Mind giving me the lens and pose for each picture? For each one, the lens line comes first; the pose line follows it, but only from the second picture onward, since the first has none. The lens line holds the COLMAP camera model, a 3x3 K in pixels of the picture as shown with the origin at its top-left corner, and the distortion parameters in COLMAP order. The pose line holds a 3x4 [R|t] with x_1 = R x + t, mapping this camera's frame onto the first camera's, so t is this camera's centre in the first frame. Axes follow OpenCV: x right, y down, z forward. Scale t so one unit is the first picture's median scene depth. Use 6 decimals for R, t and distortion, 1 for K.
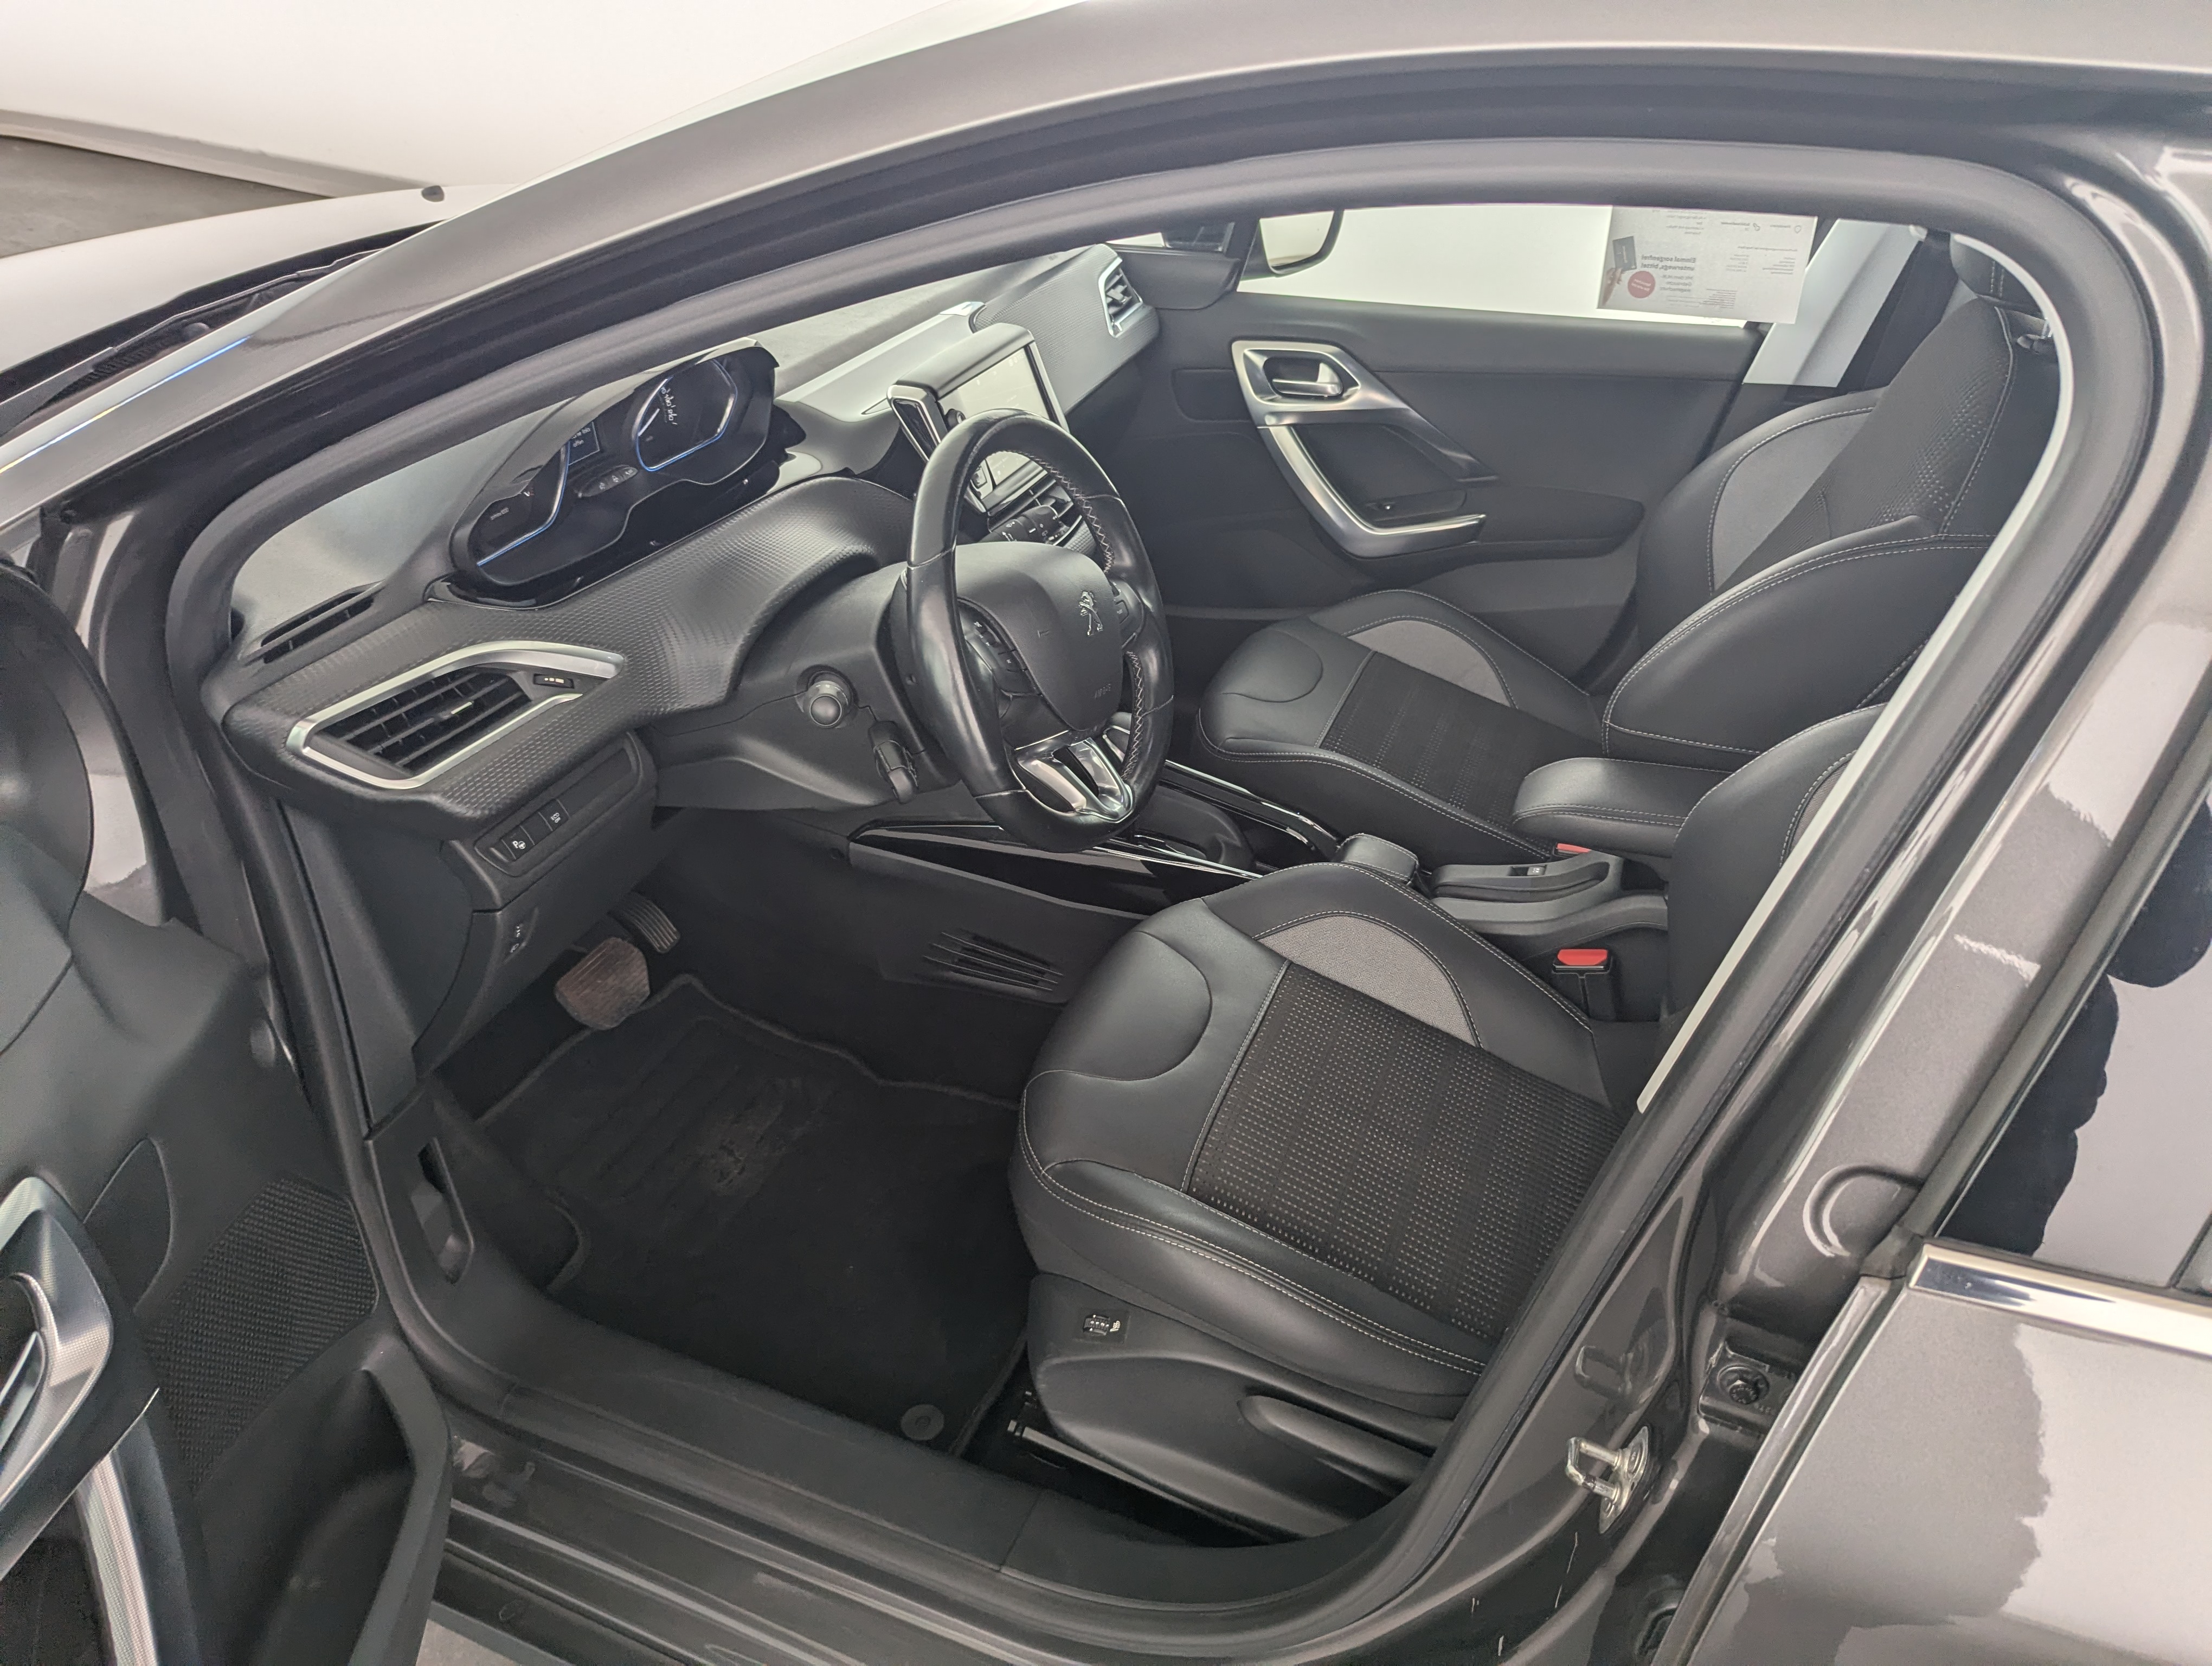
lens RADIAL K [[1531.9, 0, 1106.0], [0, 1531.9, 833.0], [0, 0, 1]] dist [0.023958, 0.001295]
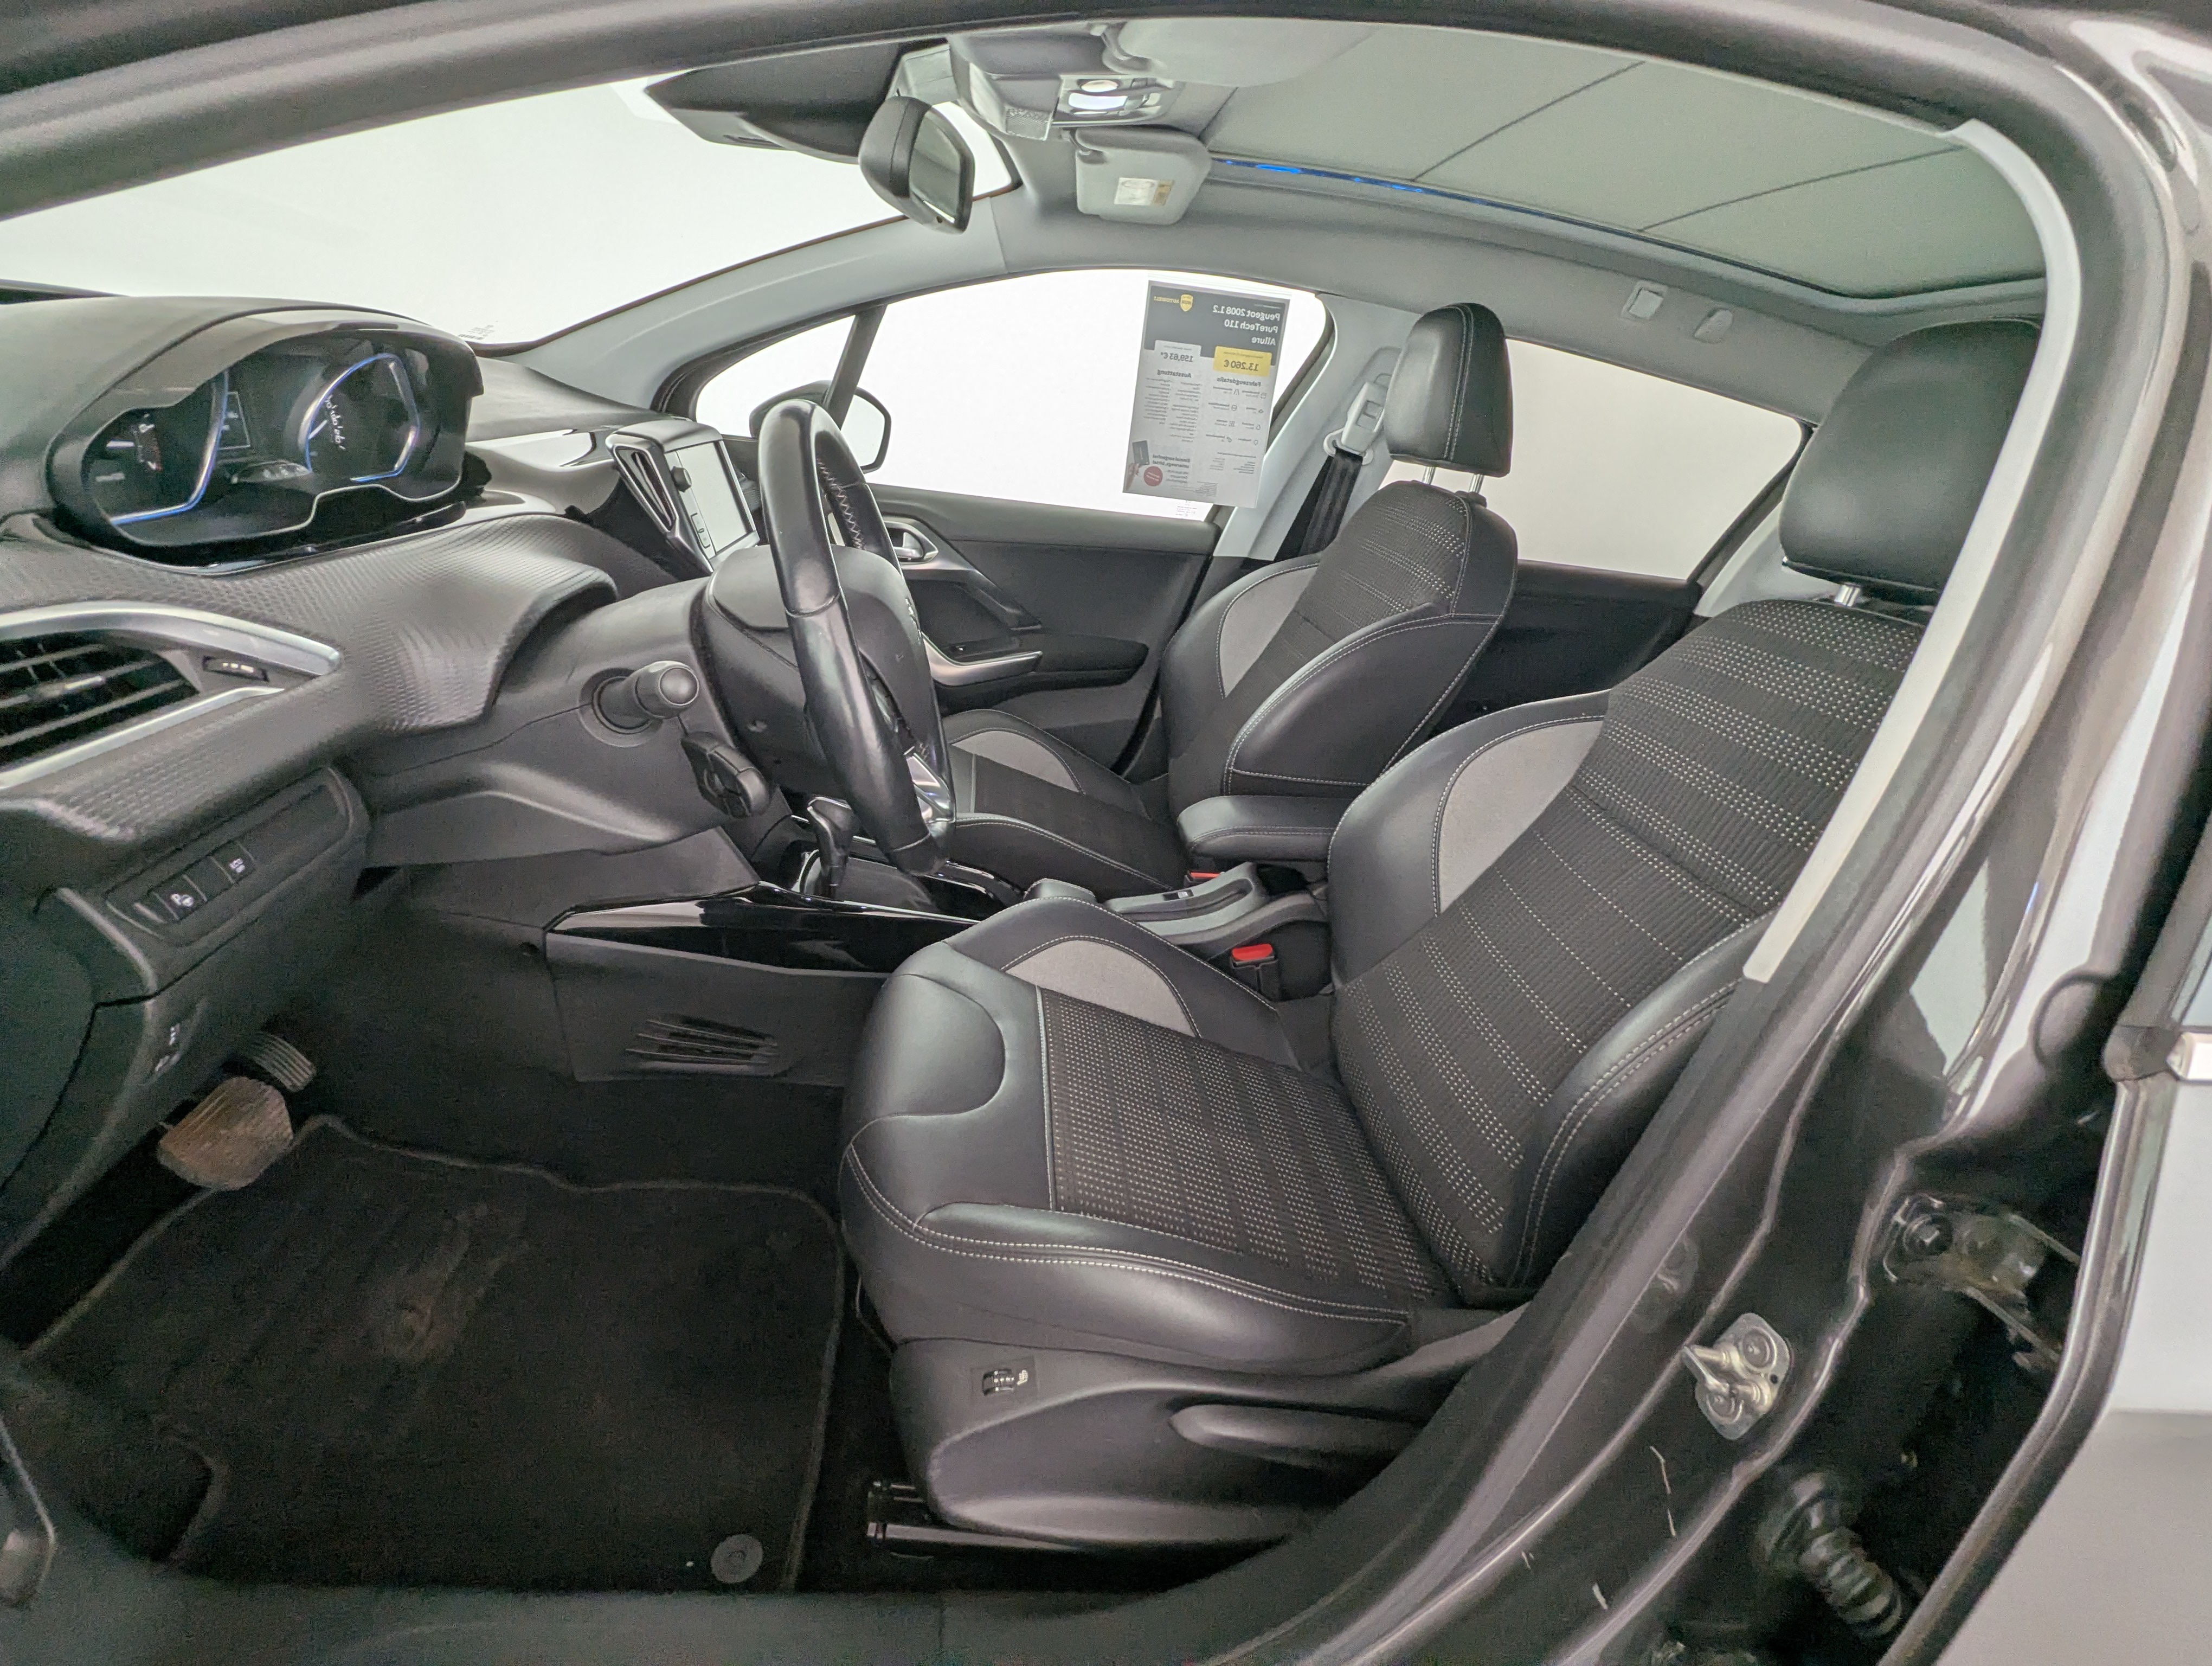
lens RADIAL K [[1033.9, 0, 1087.1], [0, 1033.9, 834.6], [0, 0, 1]] dist [-0.000897, -0.000349]
pose [[0.887298, -0.060725, 0.457182, -0.174859], [0.119460, 0.987724, -0.100655, 0.054280], [-0.445457, 0.143926, 0.883659, 0.309937]]
